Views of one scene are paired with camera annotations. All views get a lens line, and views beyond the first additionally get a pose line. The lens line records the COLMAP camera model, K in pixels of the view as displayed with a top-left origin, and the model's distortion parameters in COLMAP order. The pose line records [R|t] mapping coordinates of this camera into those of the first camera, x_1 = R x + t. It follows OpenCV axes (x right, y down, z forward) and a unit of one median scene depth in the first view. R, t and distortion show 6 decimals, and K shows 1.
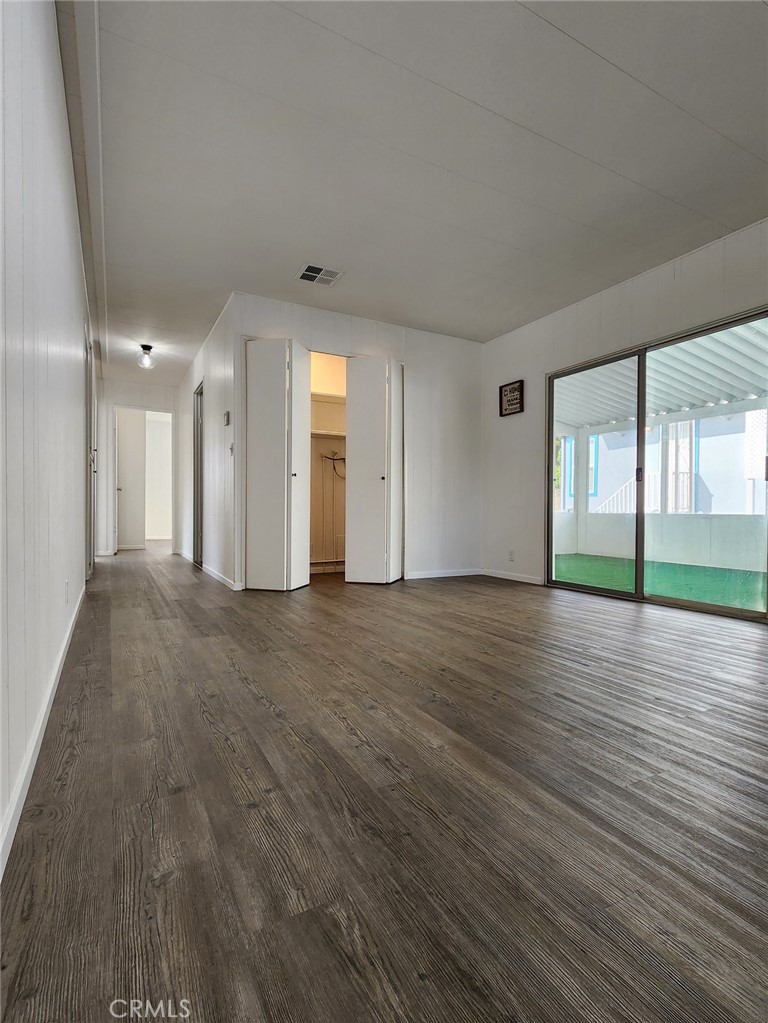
lens RADIAL K [[504.4, 0, 382.0], [0, 504.4, 514.5], [0, 0, 1]] dist [-0.000224, 0.000174]
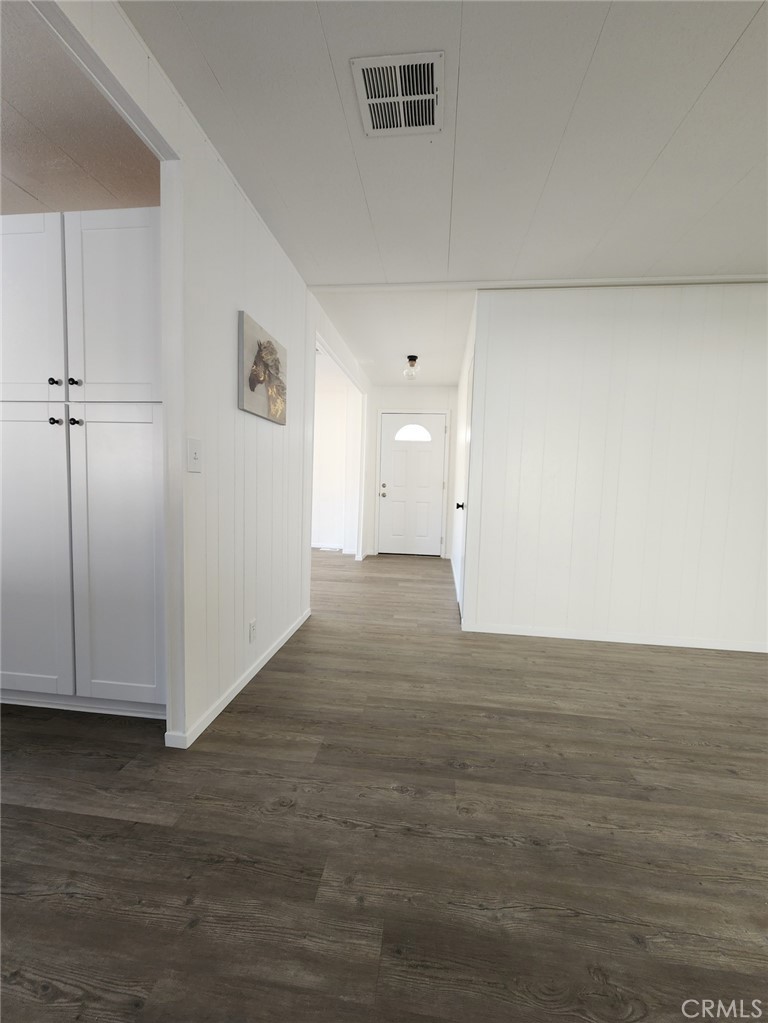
lens RADIAL K [[420.8, 0, 381.6], [0, 420.8, 512.9], [0, 0, 1]] dist [0.000724, -0.001860]
pose [[-0.584168, 0.042355, -0.810527, 0.617087], [-0.040340, 0.995888, 0.081116, -0.115794], [0.810630, 0.080082, -0.580057, 0.489225]]
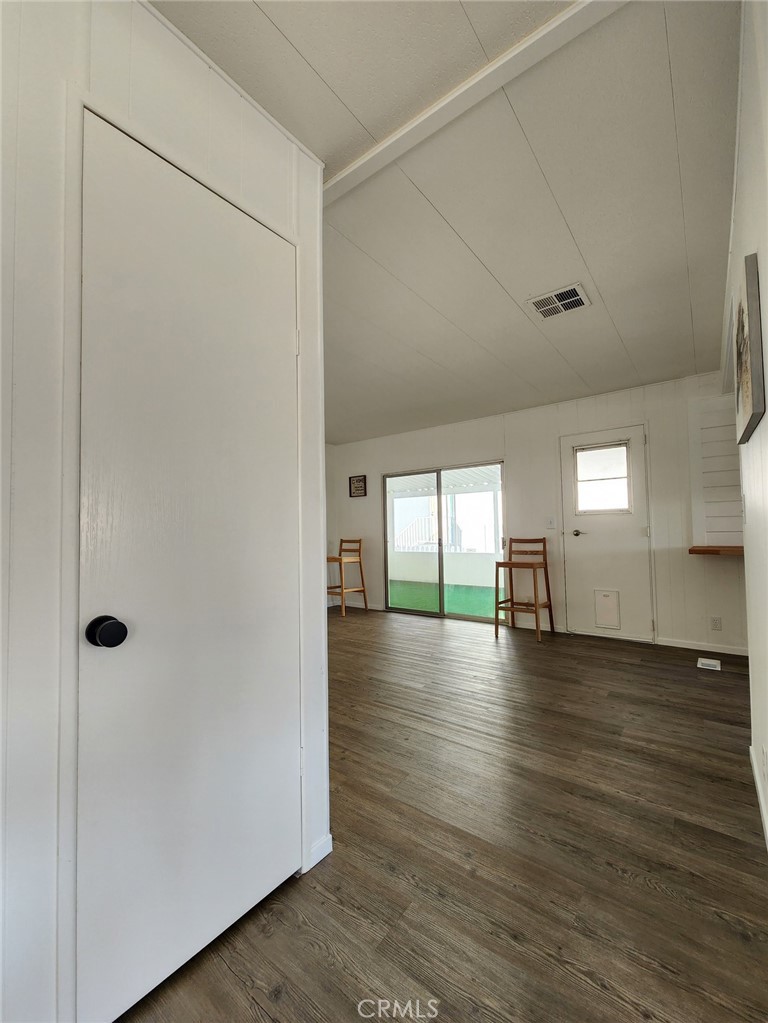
lens RADIAL K [[420.8, 0, 383.3], [0, 420.8, 511.2], [0, 0, 1]] dist [0.000724, -0.001860]
pose [[0.913560, 0.000014, 0.406704, -0.244291], [0.024879, 0.998125, -0.055919, -0.110001], [-0.405943, 0.061203, 0.911847, -0.227626]]
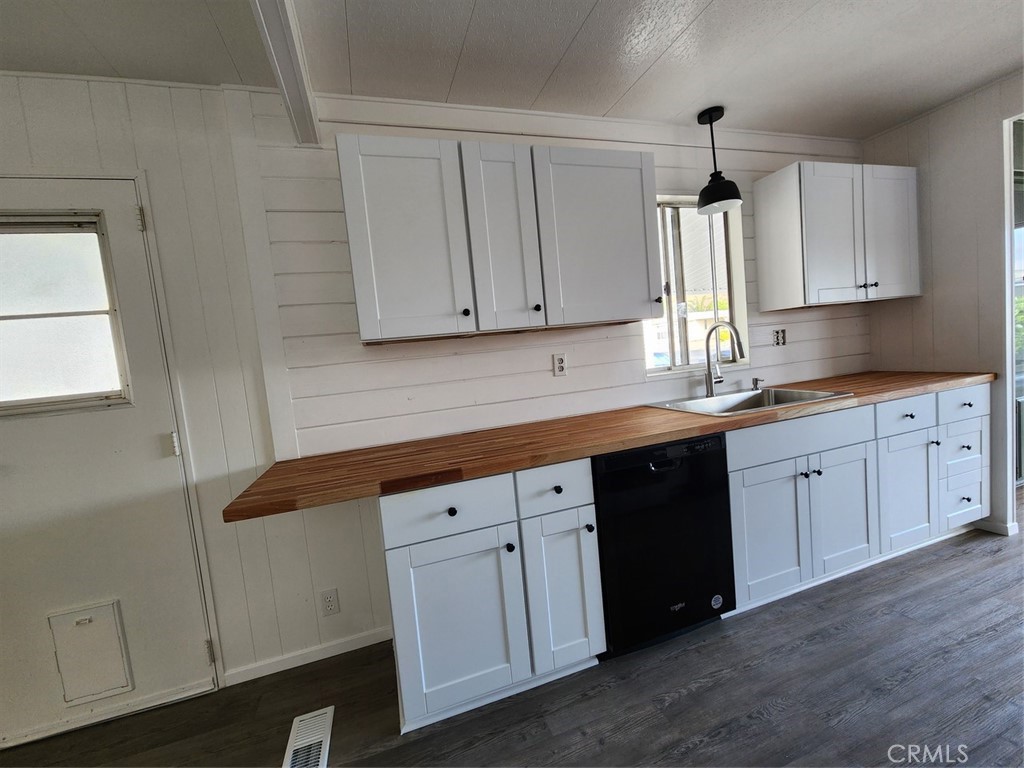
lens RADIAL K [[421.2, 0, 510.7], [0, 421.2, 384.4], [0, 0, 1]] dist [0.000724, -0.001860]
pose [[0.178304, -0.093058, 0.979565, 0.420858], [0.109887, 0.991174, 0.074158, -0.158334], [-0.977820, 0.094419, 0.186956, 0.032536]]
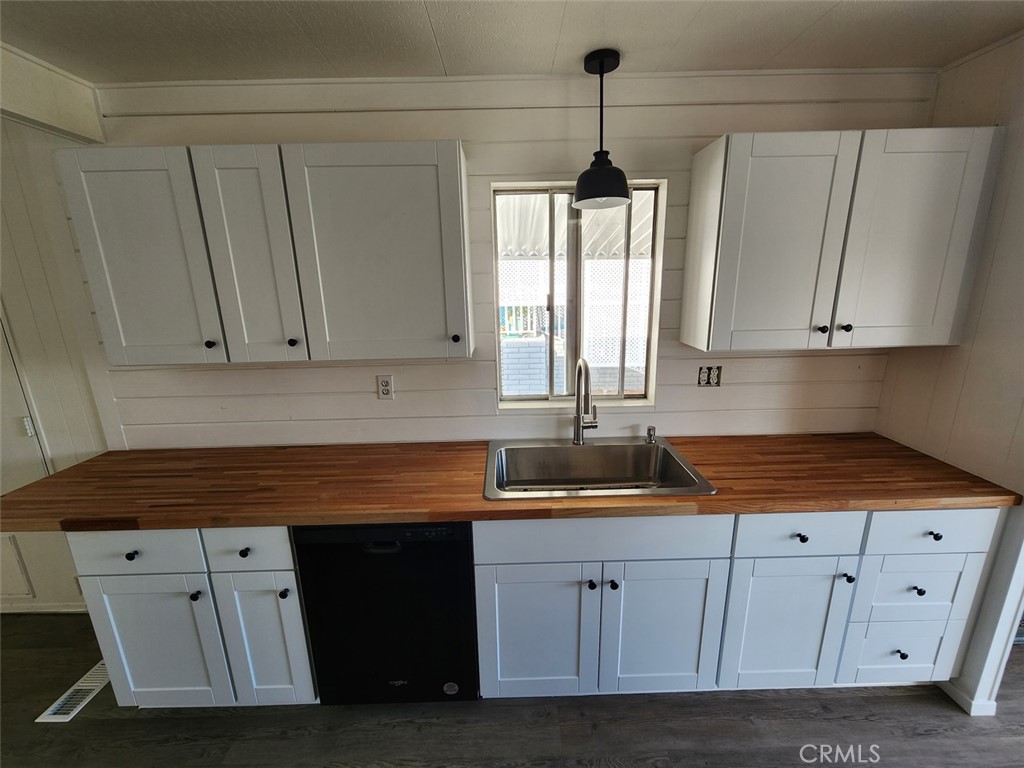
lens RADIAL K [[421.2, 0, 512.1], [0, 421.2, 386.5], [0, 0, 1]] dist [0.000724, -0.001860]
pose [[0.464921, -0.225141, 0.856248, 0.628255], [0.033323, 0.970891, 0.237191, -0.253562], [-0.884725, -0.081742, 0.458890, -0.302647]]
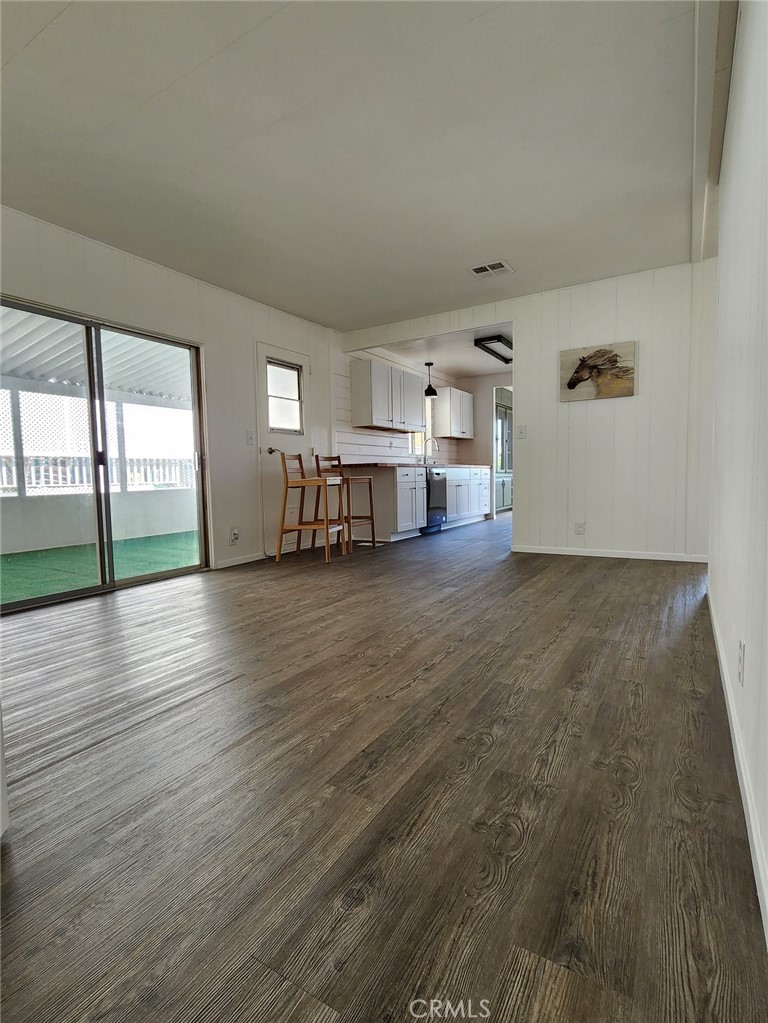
lens RADIAL K [[501.0, 0, 391.2], [0, 501.0, 509.2], [0, 0, 1]] dist [-0.003093, -0.000944]
pose [[-0.518525, -0.050919, 0.853545, -0.567277], [0.026840, 0.996764, 0.075768, -0.040851], [-0.854641, 0.062197, -0.515480, 1.024800]]
